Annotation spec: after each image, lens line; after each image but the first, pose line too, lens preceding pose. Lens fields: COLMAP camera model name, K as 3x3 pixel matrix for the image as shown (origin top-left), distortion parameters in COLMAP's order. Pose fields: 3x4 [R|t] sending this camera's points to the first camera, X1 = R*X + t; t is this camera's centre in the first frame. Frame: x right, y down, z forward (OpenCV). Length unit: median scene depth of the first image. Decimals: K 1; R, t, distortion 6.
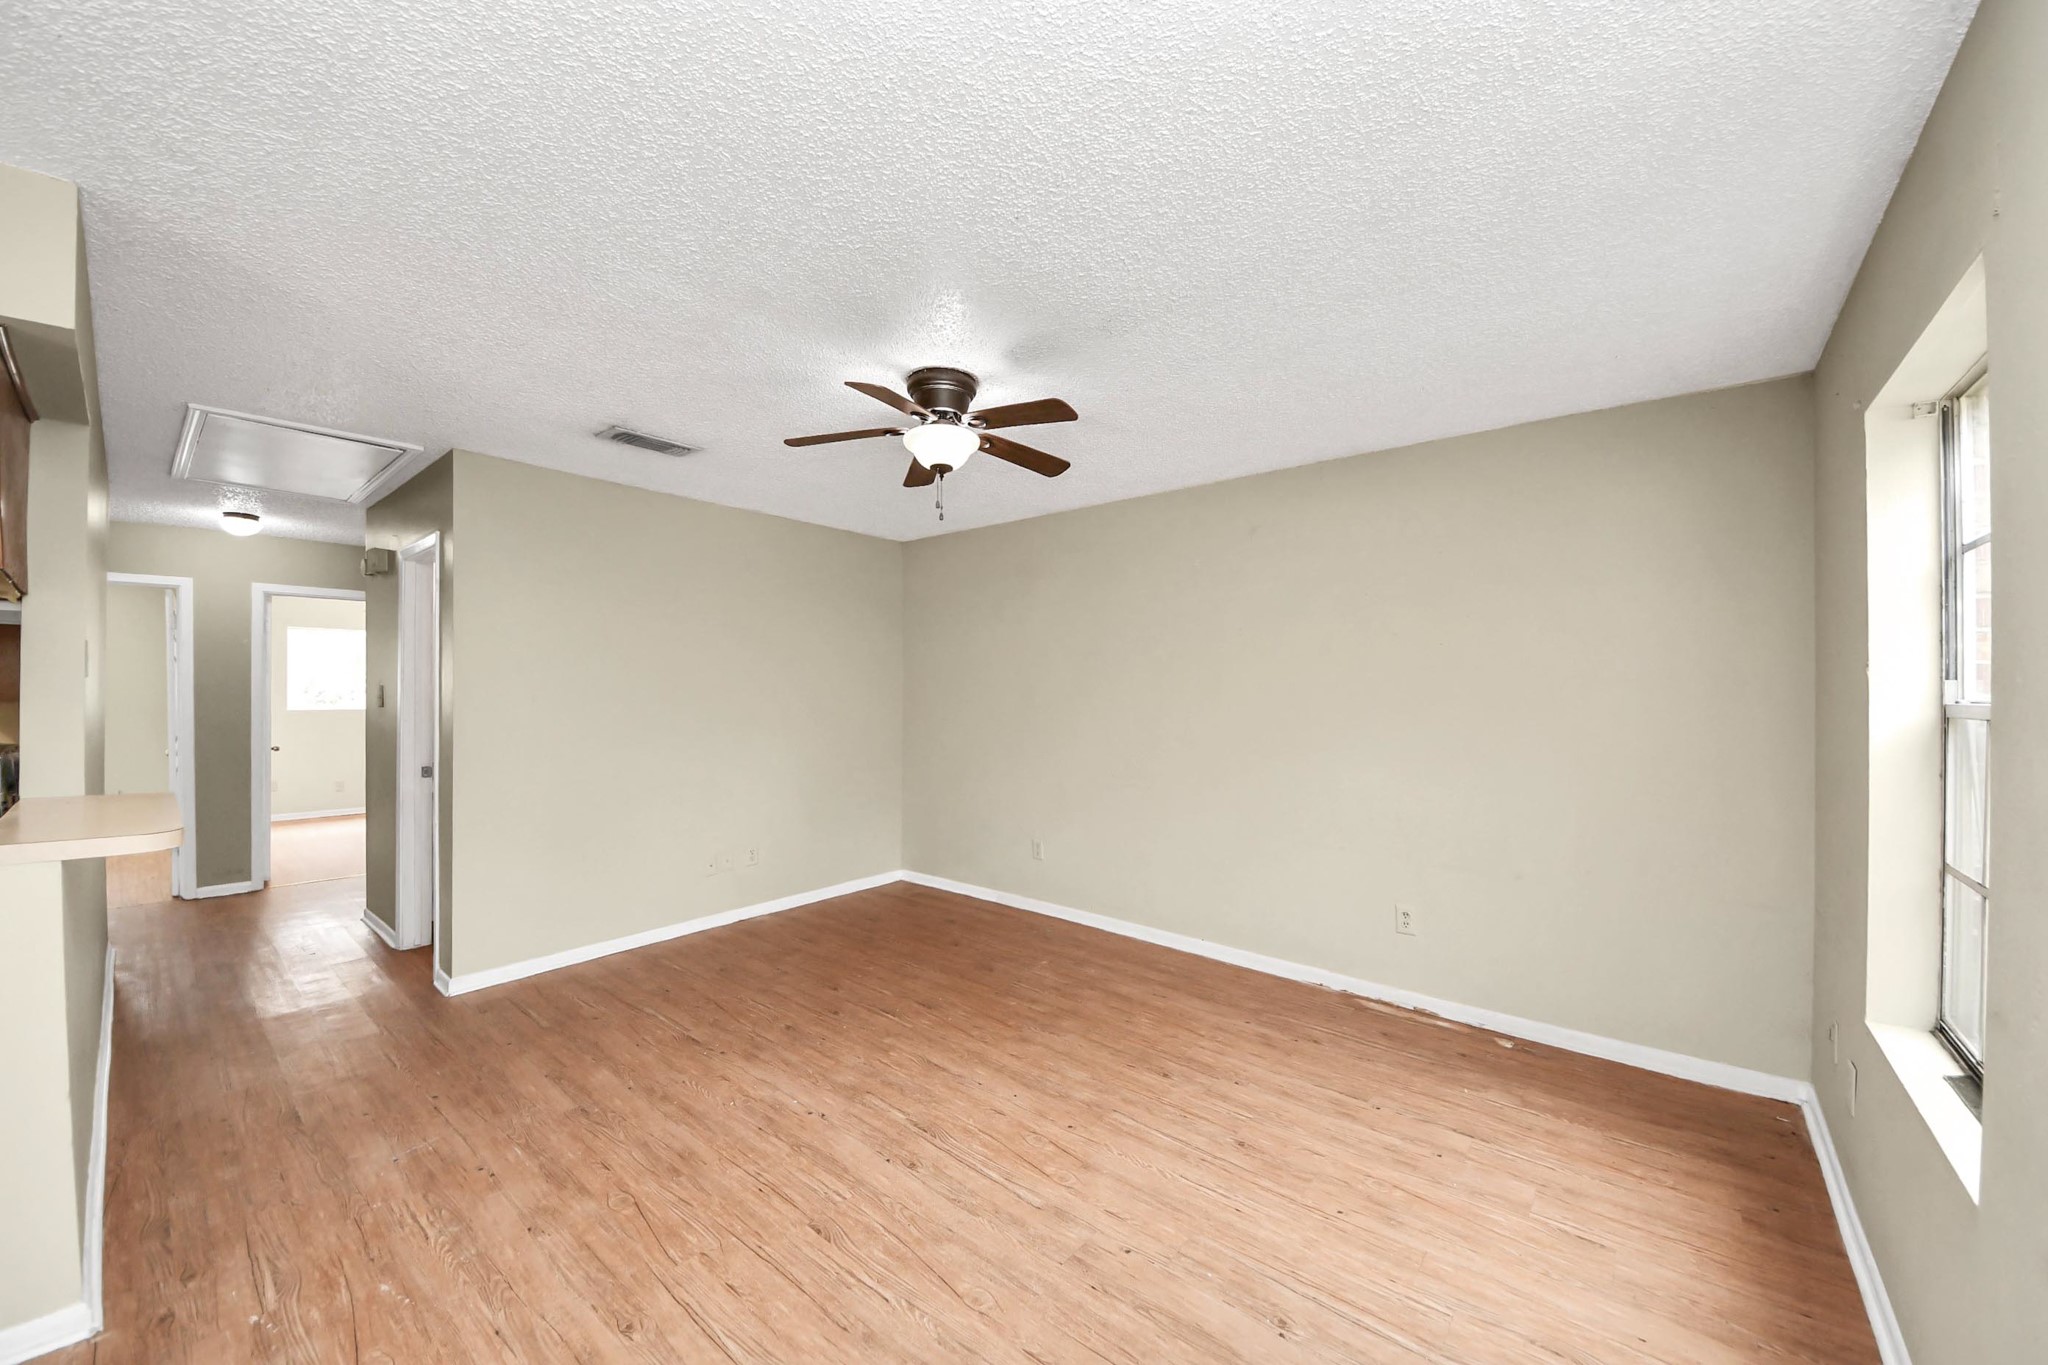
lens RADIAL K [[764.3, 0, 1017.9], [0, 764.3, 667.1], [0, 0, 1]] dist [0.000476, -0.007141]
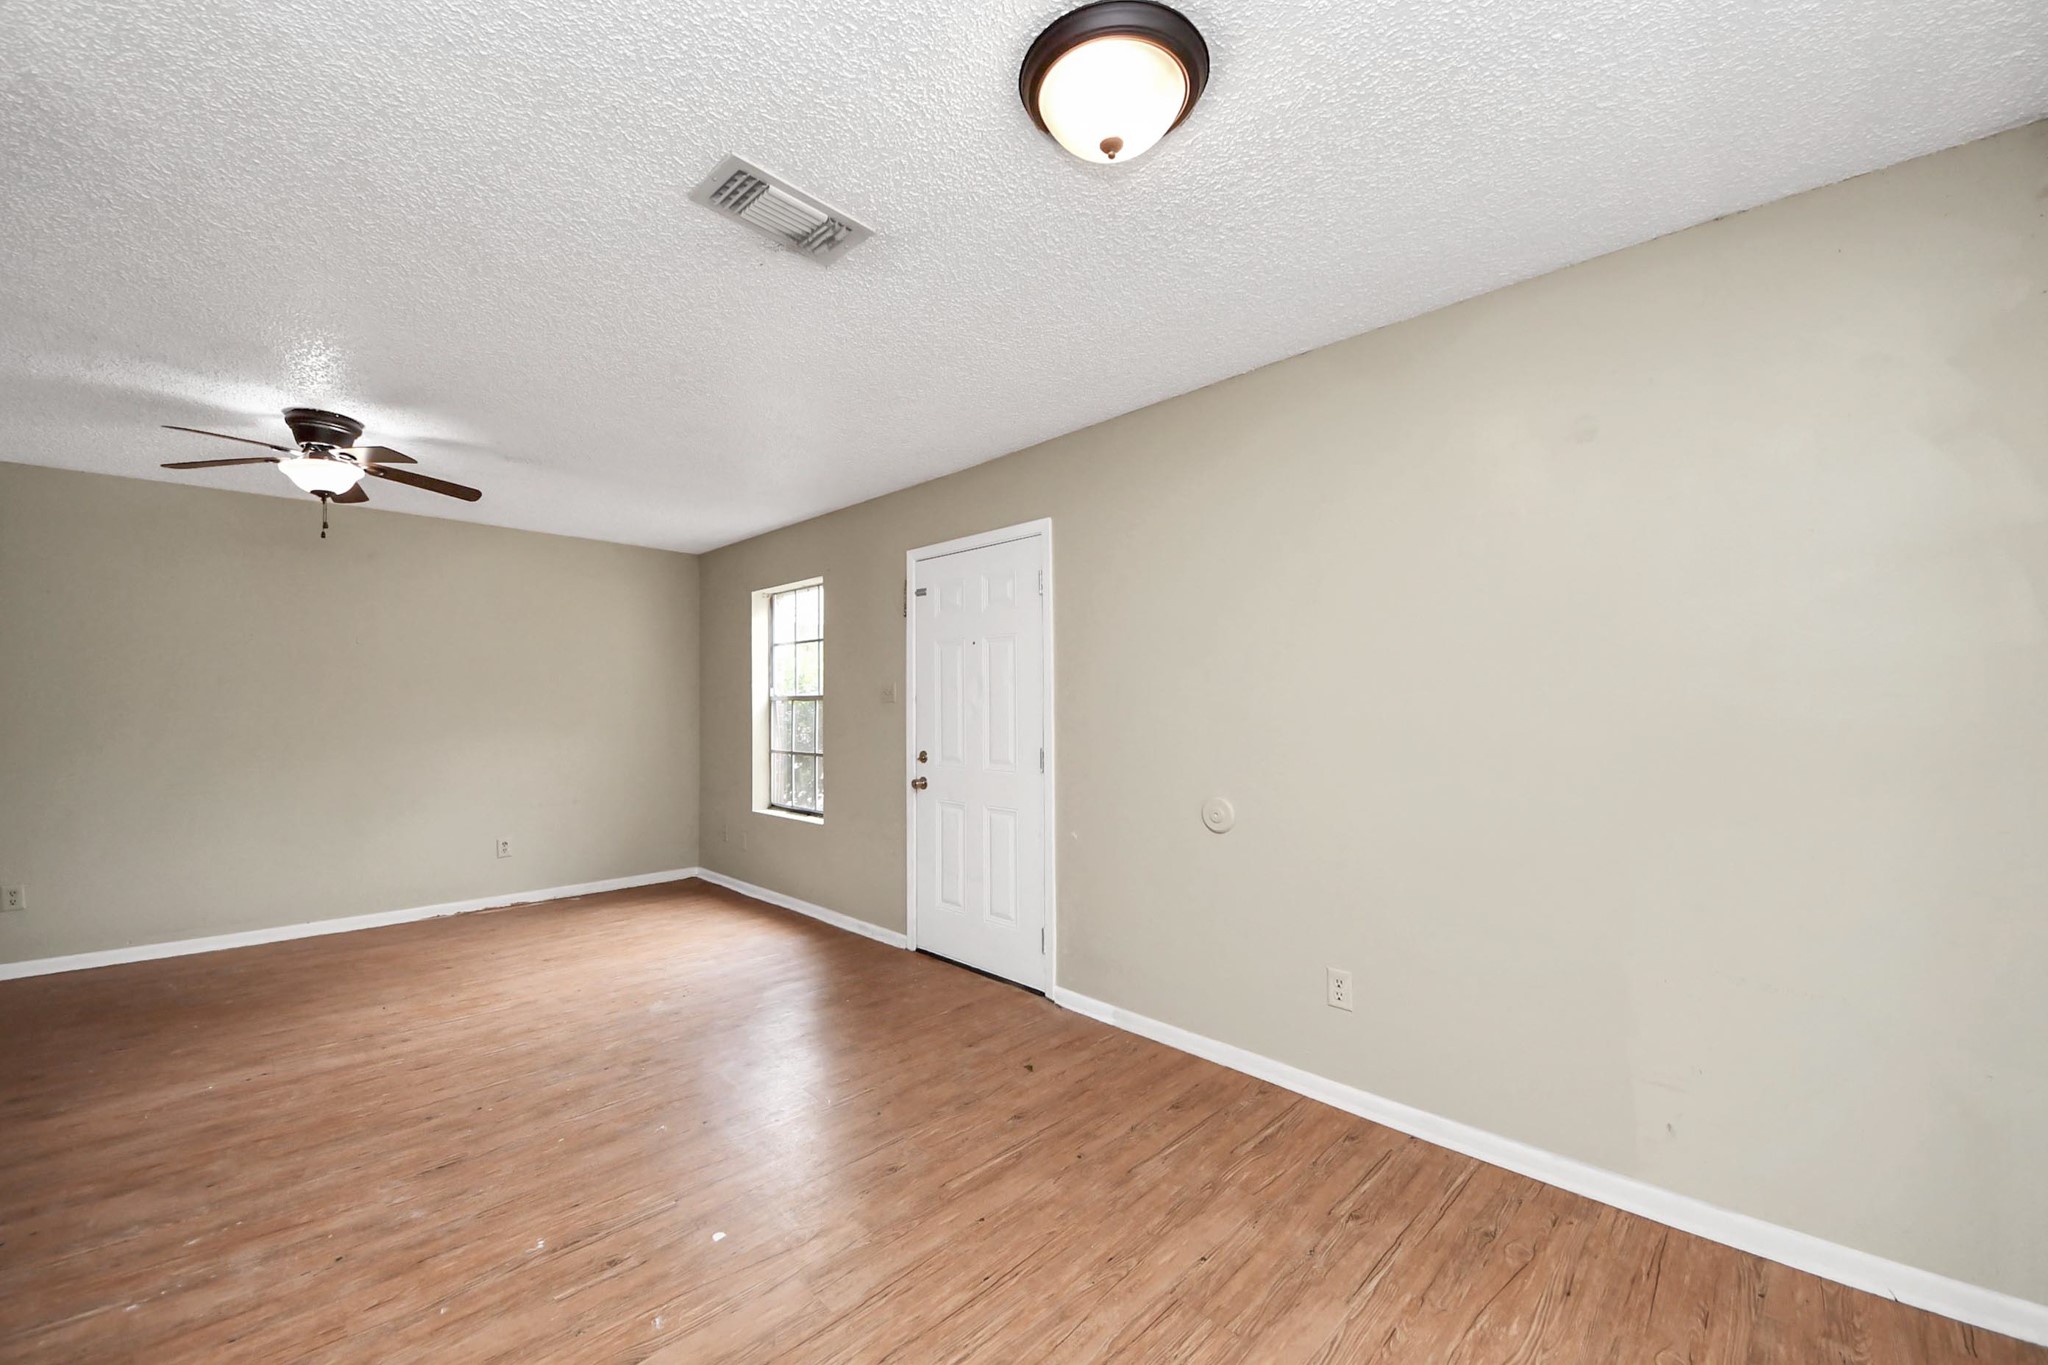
lens RADIAL K [[764.3, 0, 1023.8], [0, 764.3, 692.3], [0, 0, 1]] dist [0.000476, -0.007141]
pose [[0.069251, 0.011761, 0.997530, -1.140287], [-0.008764, 0.999899, -0.011180, 0.039066], [-0.997561, -0.007968, 0.069348, -0.138634]]
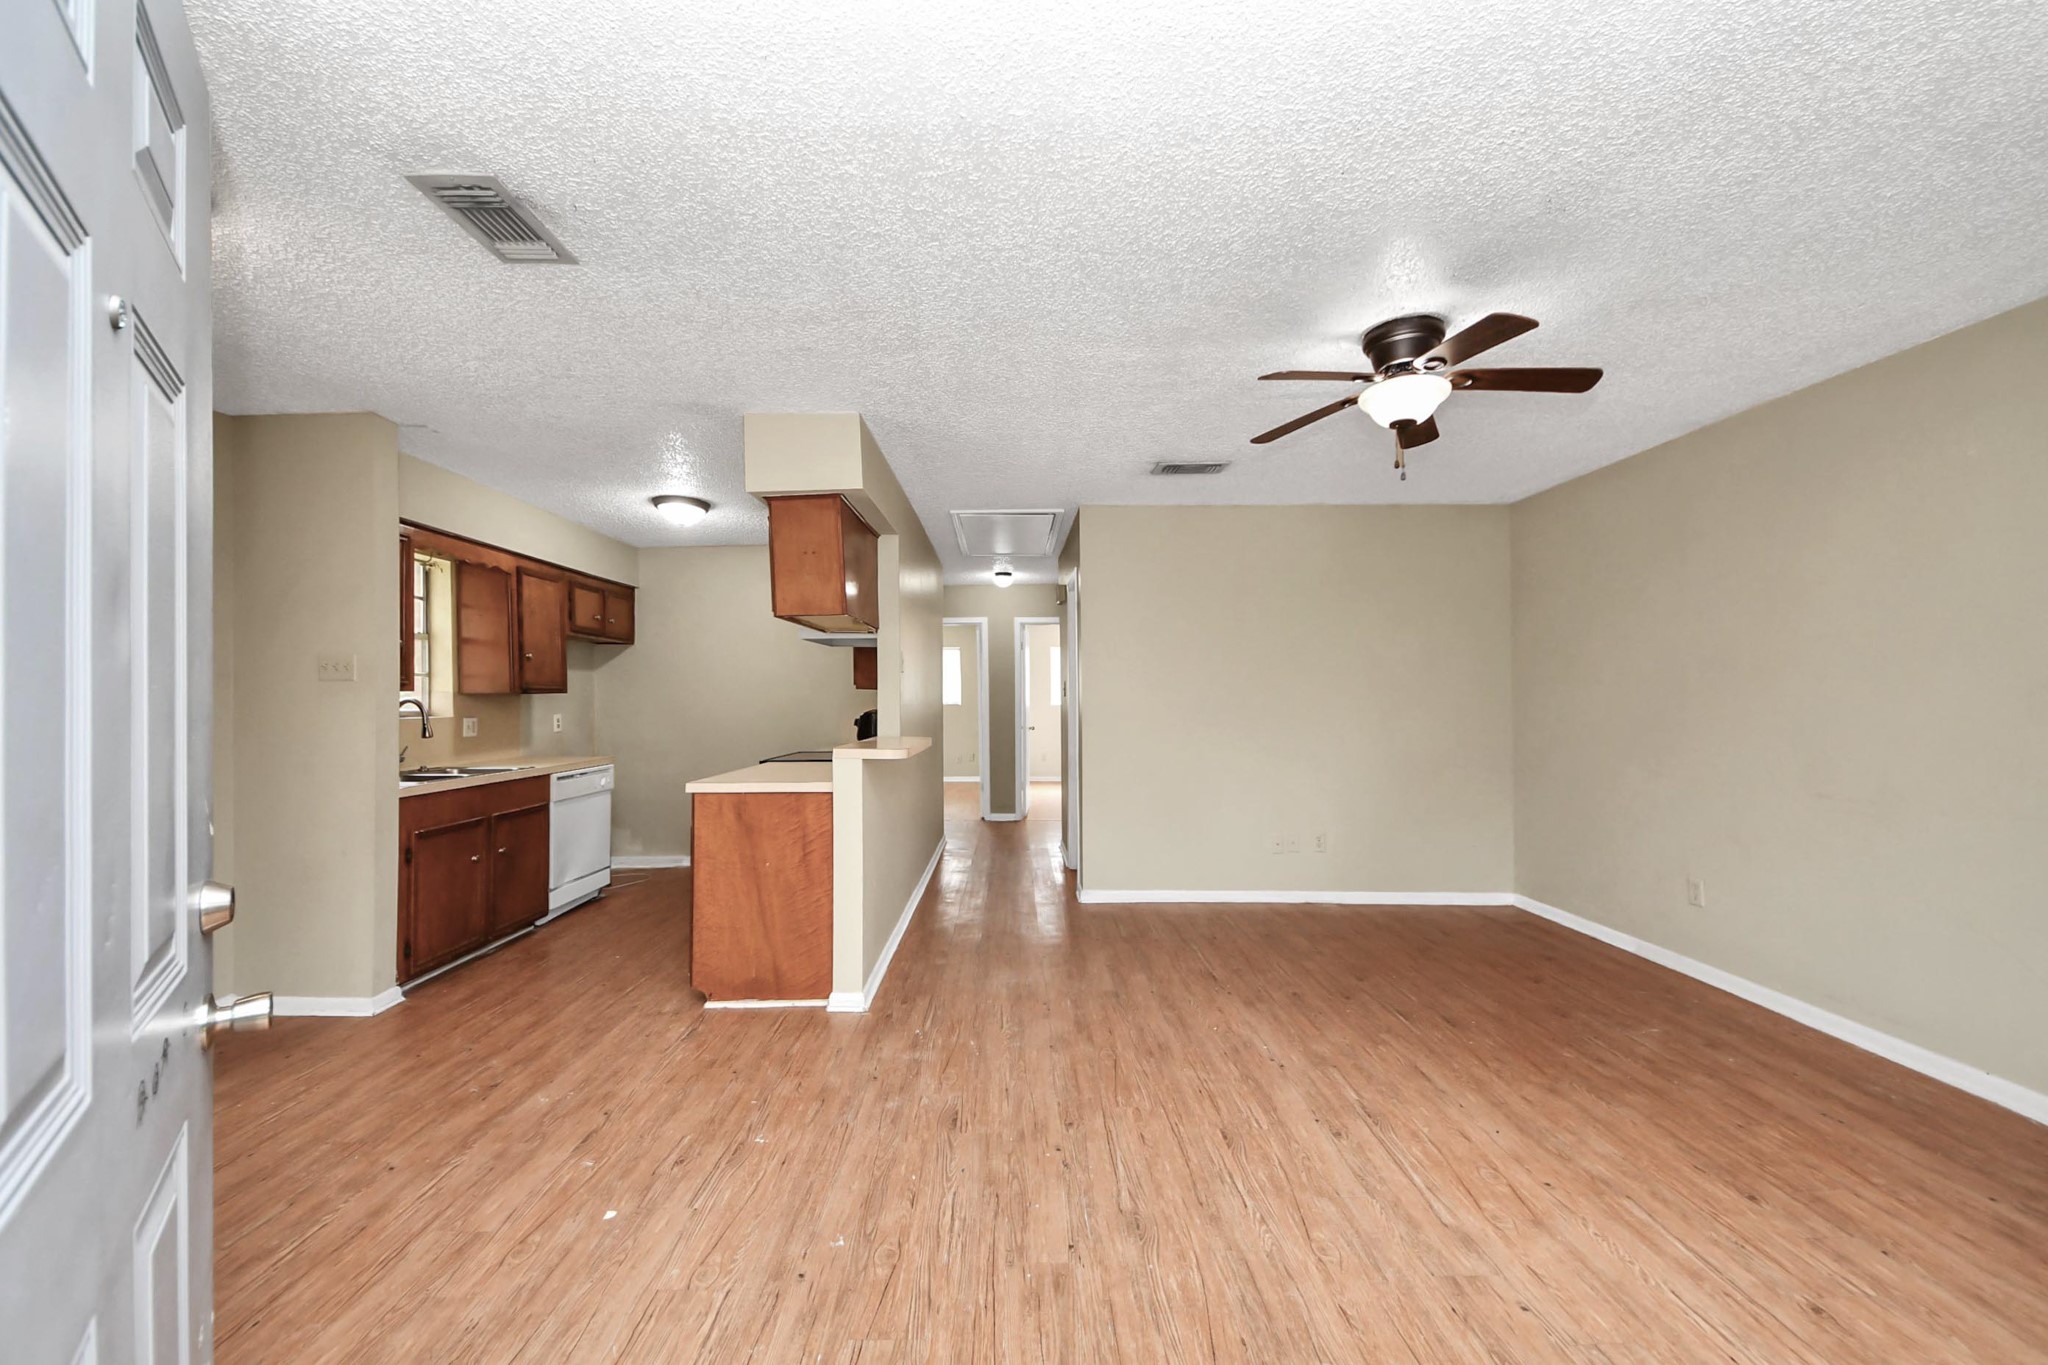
lens RADIAL K [[764.3, 0, 993.6], [0, 764.3, 695.5], [0, 0, 1]] dist [0.000476, -0.007141]
pose [[0.628521, -0.000644, -0.777792, 0.293569], [0.018518, 0.999729, 0.014136, 0.042560], [0.777572, -0.023289, 0.628363, 0.022712]]
